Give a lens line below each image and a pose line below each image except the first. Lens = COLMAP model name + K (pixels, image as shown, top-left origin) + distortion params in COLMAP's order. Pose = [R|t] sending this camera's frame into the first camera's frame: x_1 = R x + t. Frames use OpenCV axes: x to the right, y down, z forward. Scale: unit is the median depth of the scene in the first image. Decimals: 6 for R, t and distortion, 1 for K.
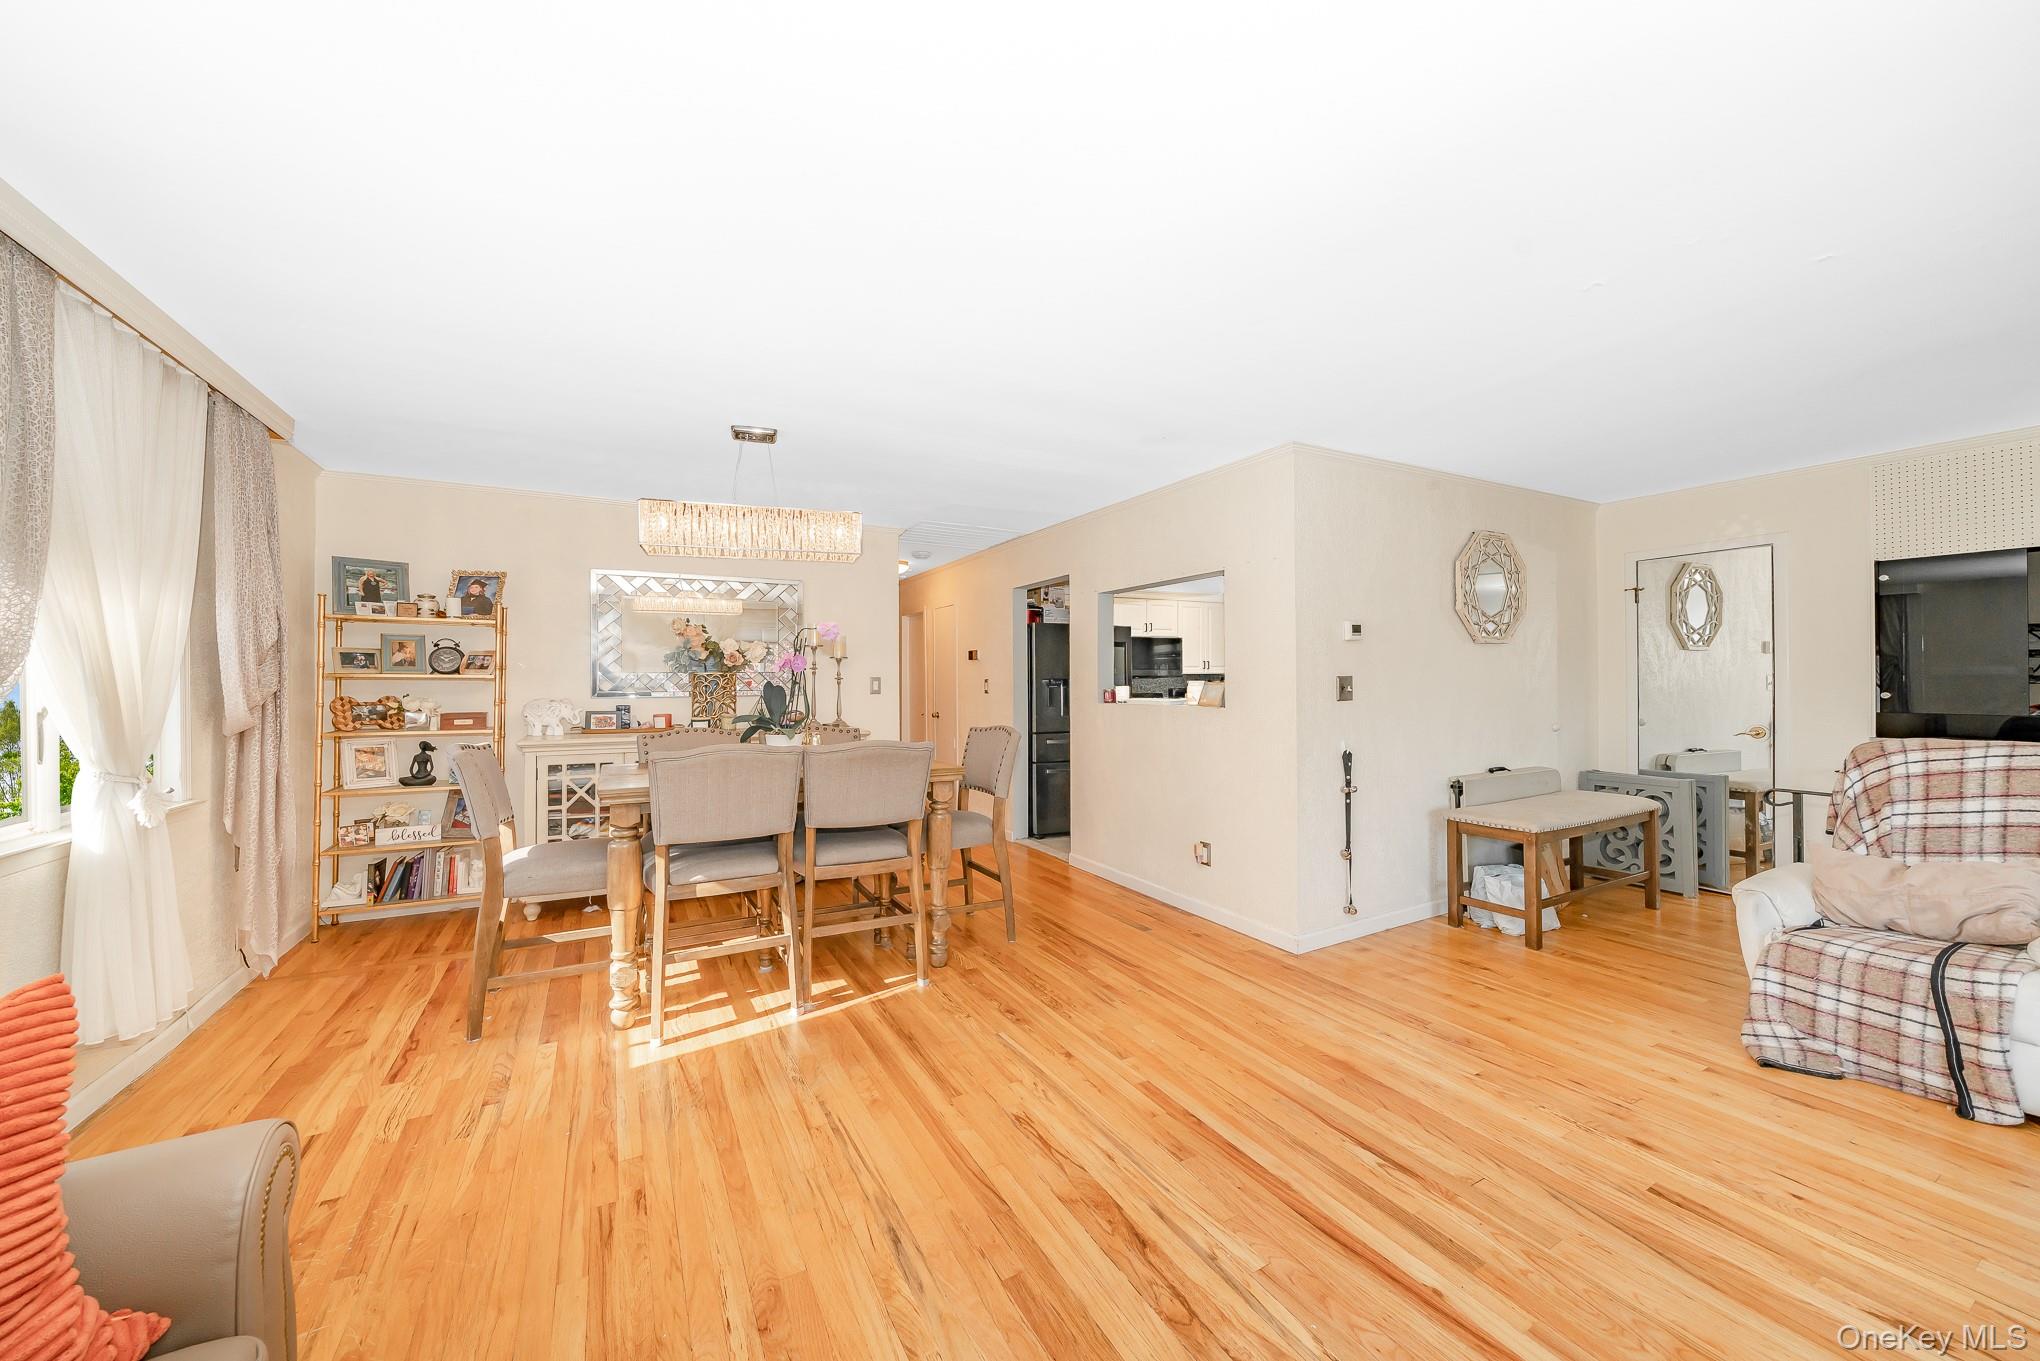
lens RADIAL K [[779.3, 0, 1030.5], [0, 779.3, 678.0], [0, 0, 1]] dist [-0.006419, 0.000792]
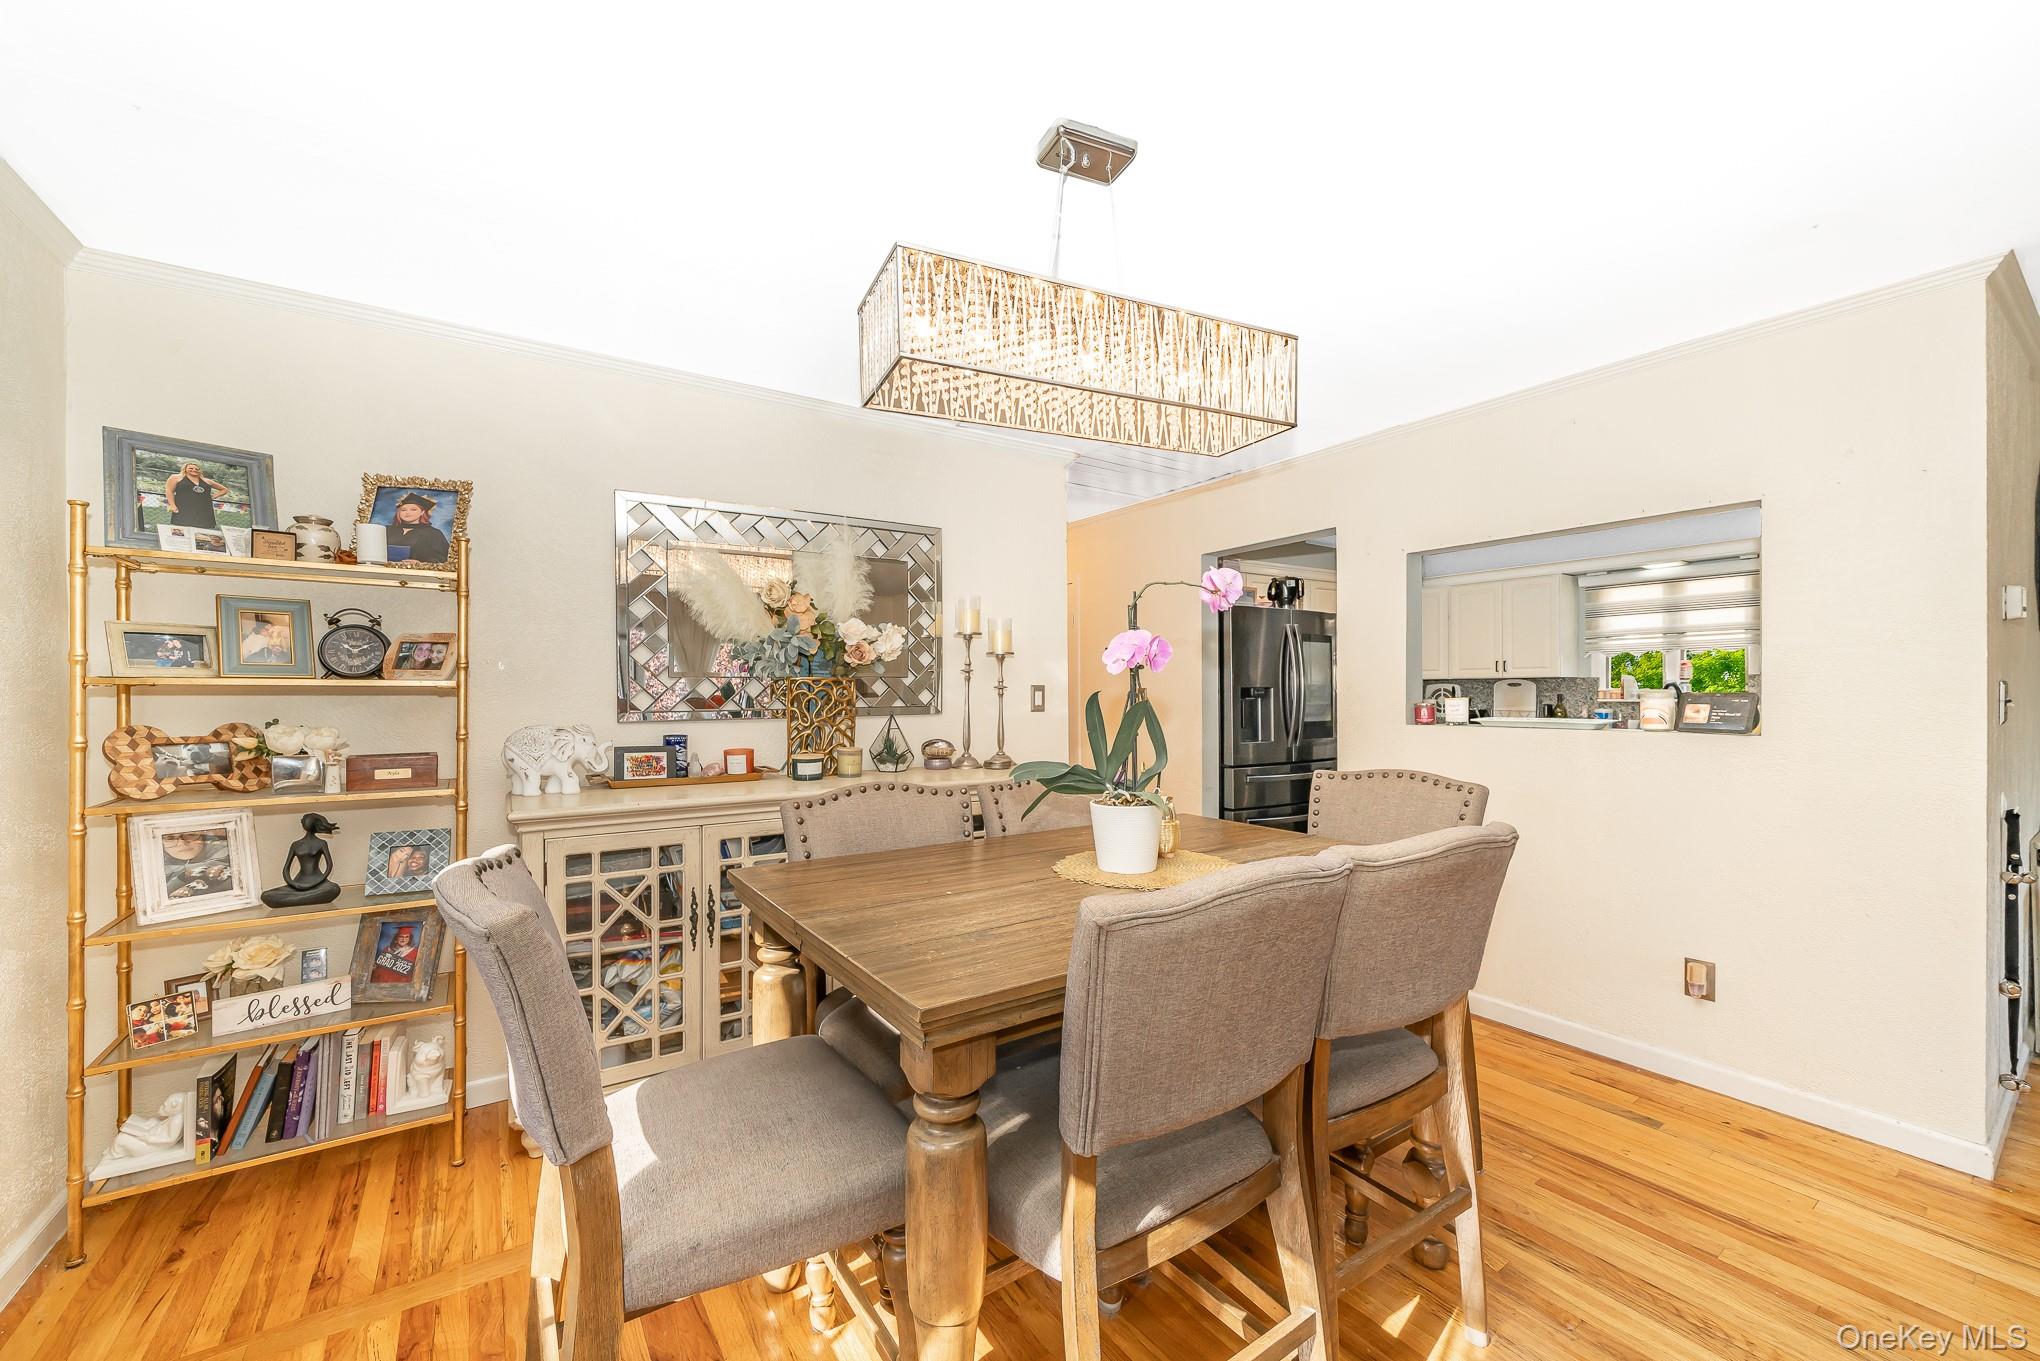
lens RADIAL K [[832.0, 0, 1006.9], [0, 832.0, 702.4], [0, 0, 1]] dist [0.000494, -0.002178]
pose [[0.997331, -0.003300, 0.072939, -0.379056], [0.002086, 0.999858, 0.016724, 0.002361], [-0.072984, -0.016528, 0.997196, 0.441382]]
